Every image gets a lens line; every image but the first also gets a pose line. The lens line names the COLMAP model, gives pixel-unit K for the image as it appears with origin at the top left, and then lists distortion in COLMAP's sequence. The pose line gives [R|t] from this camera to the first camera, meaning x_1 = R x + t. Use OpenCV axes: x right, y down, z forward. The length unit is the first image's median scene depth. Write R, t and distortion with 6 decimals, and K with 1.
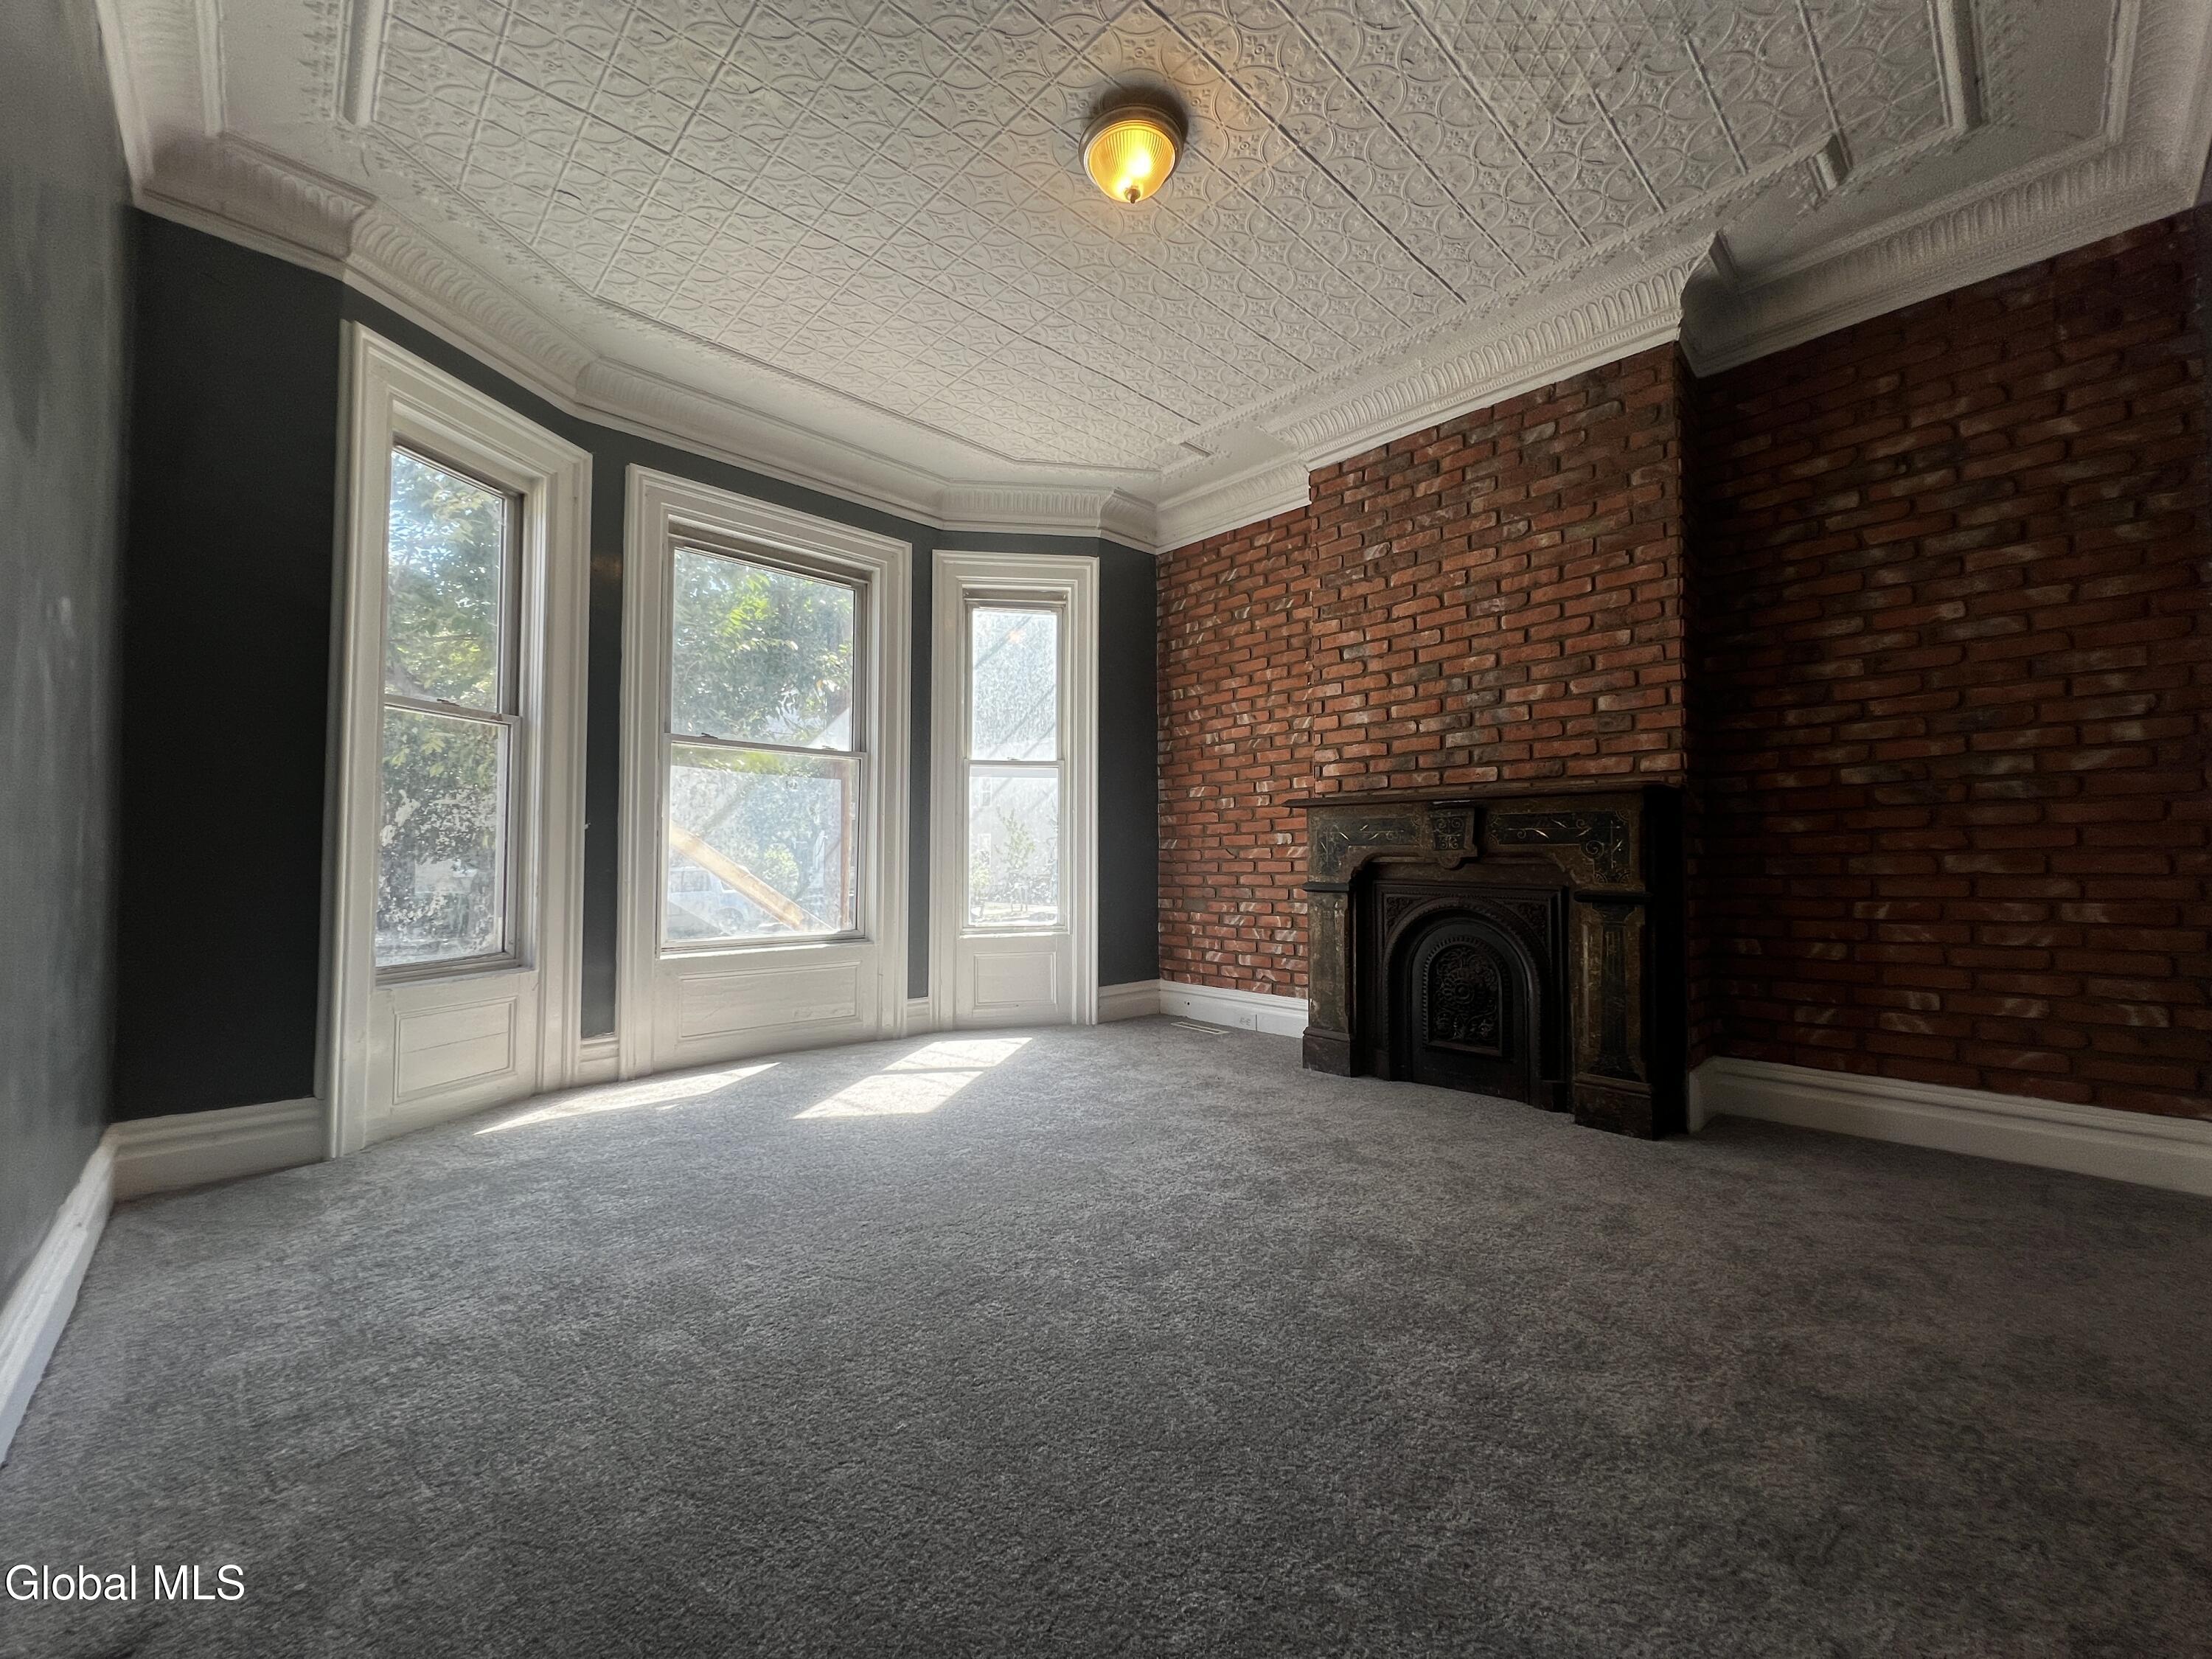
lens RADIAL K [[886.0, 0, 1106.4], [0, 886.0, 832.7], [0, 0, 1]] dist [-0.000411, 0.000285]
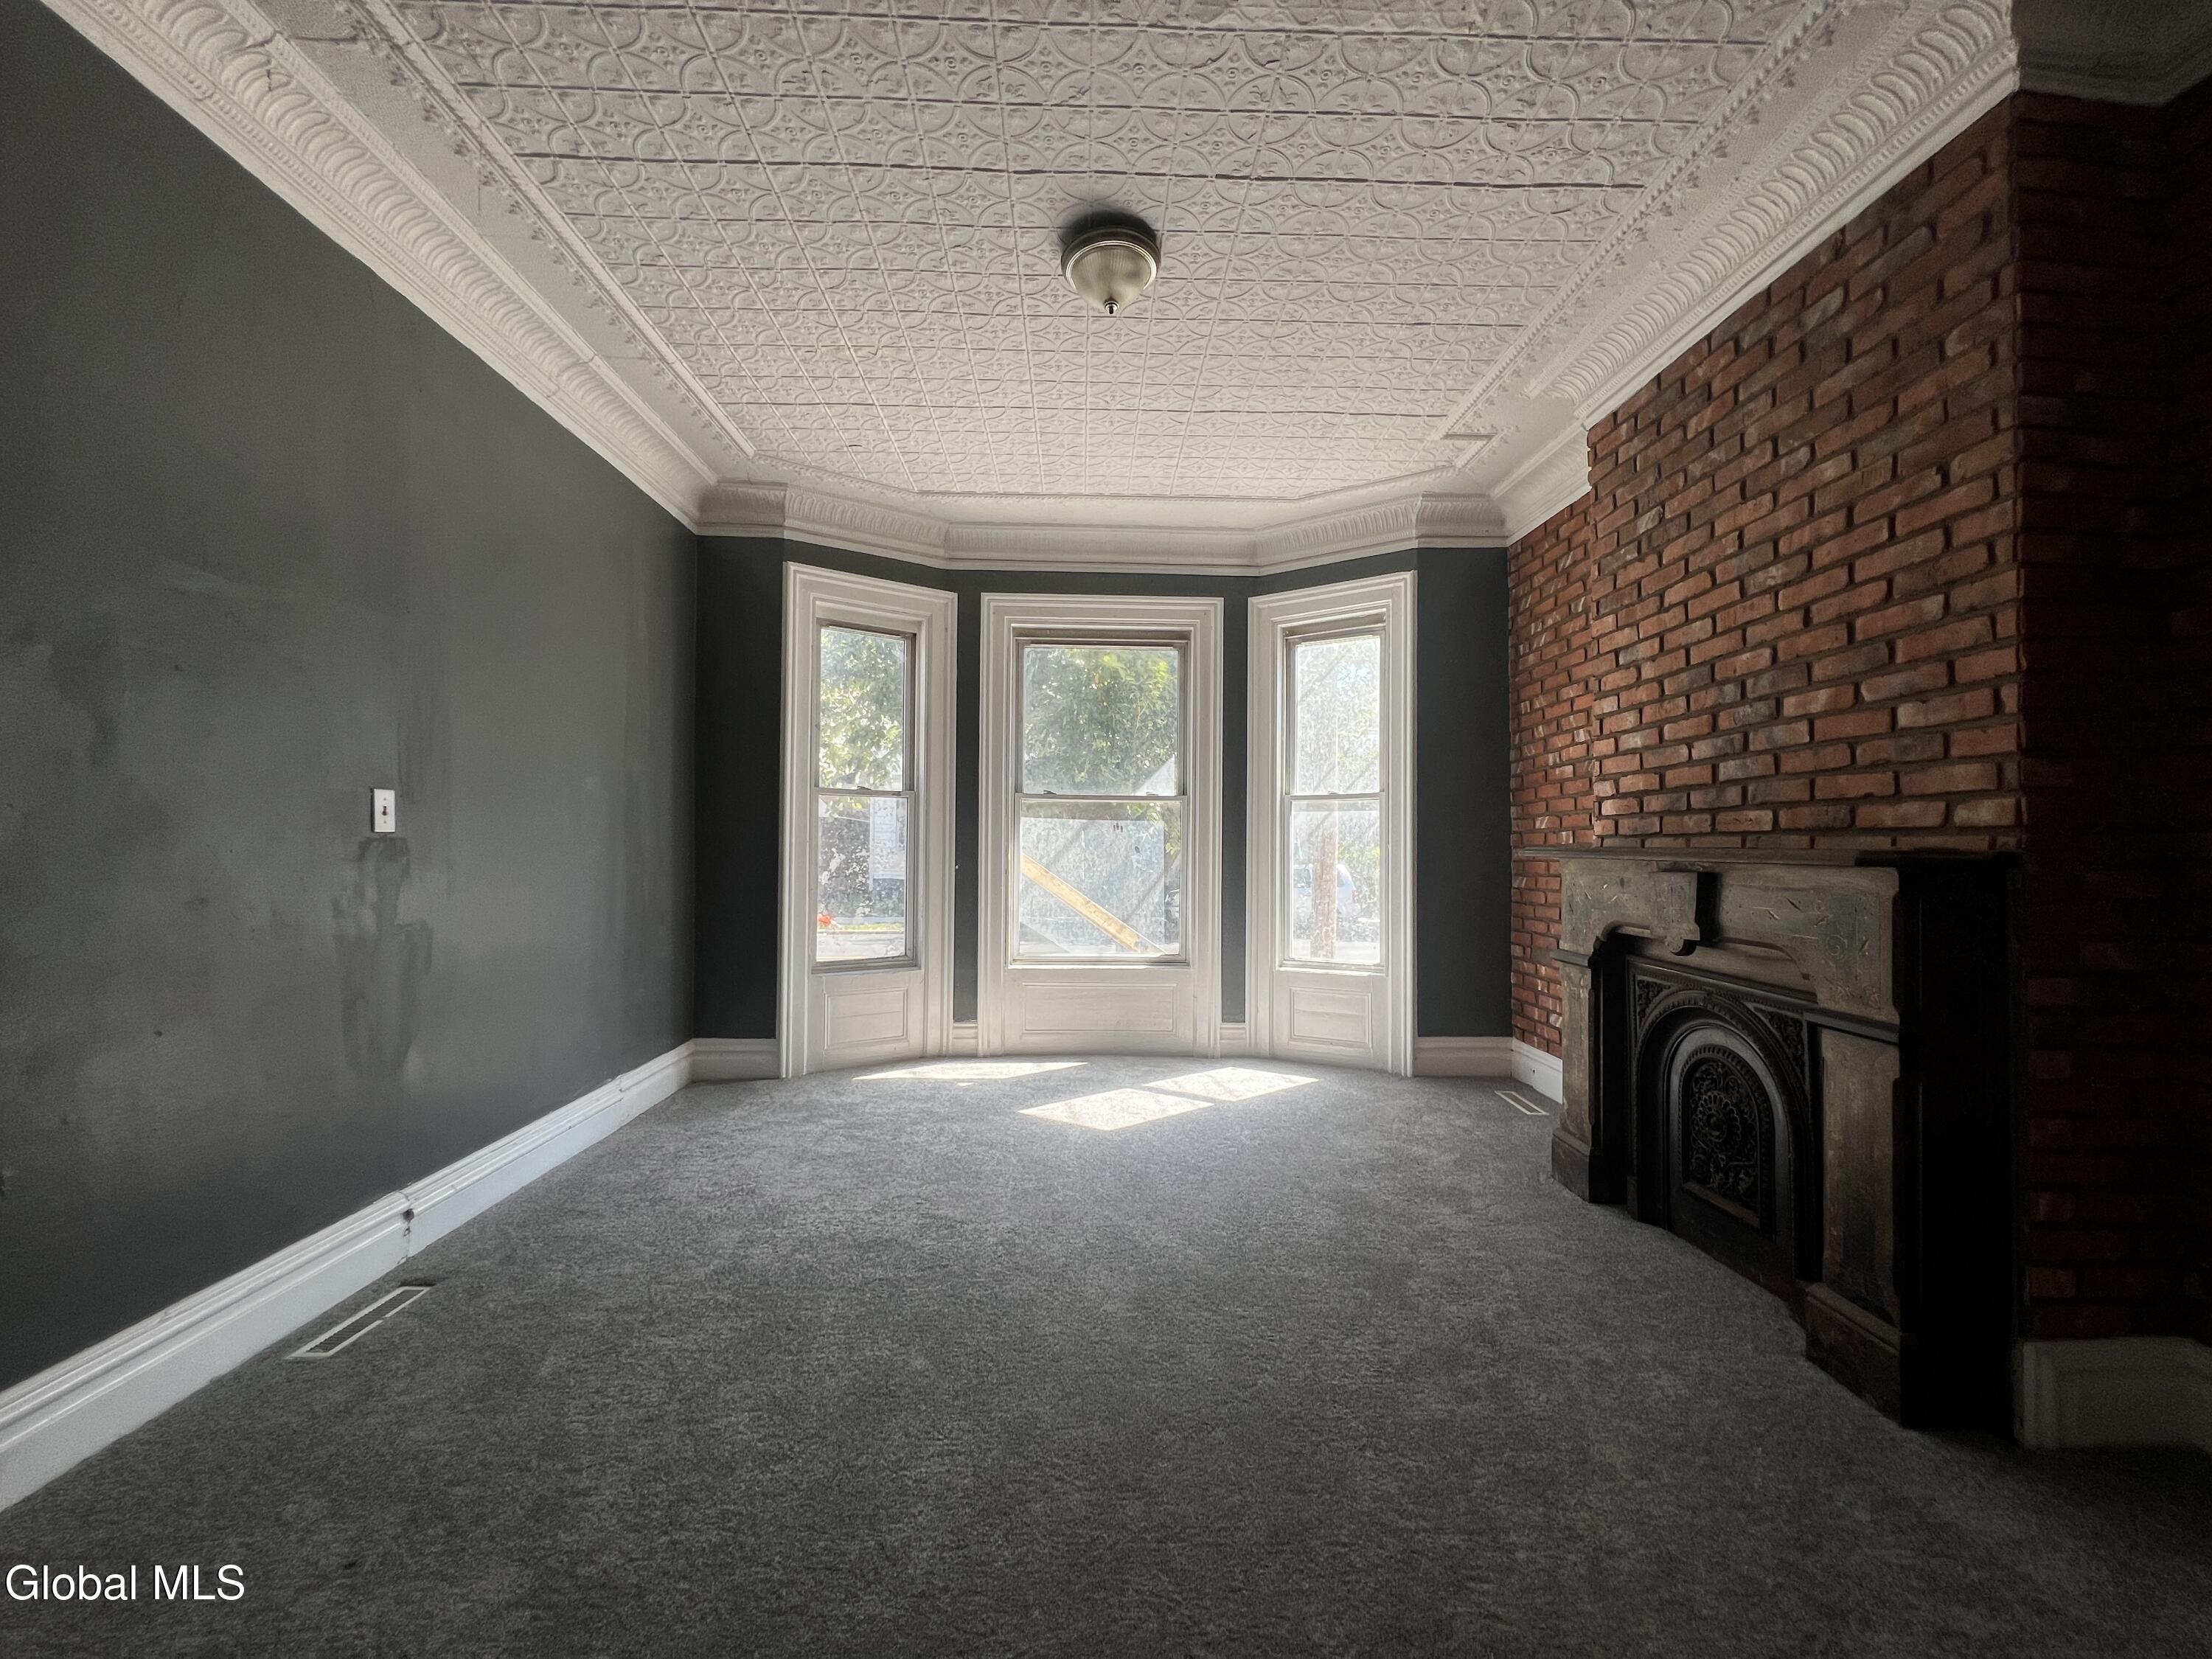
lens RADIAL K [[886.0, 0, 1108.4], [0, 886.0, 833.8], [0, 0, 1]] dist [-0.000411, 0.000285]
pose [[0.747921, -0.004827, -0.663770, 0.506759], [0.012986, 0.999889, 0.007360, -0.067311], [0.663660, -0.014125, 0.747901, 0.136590]]
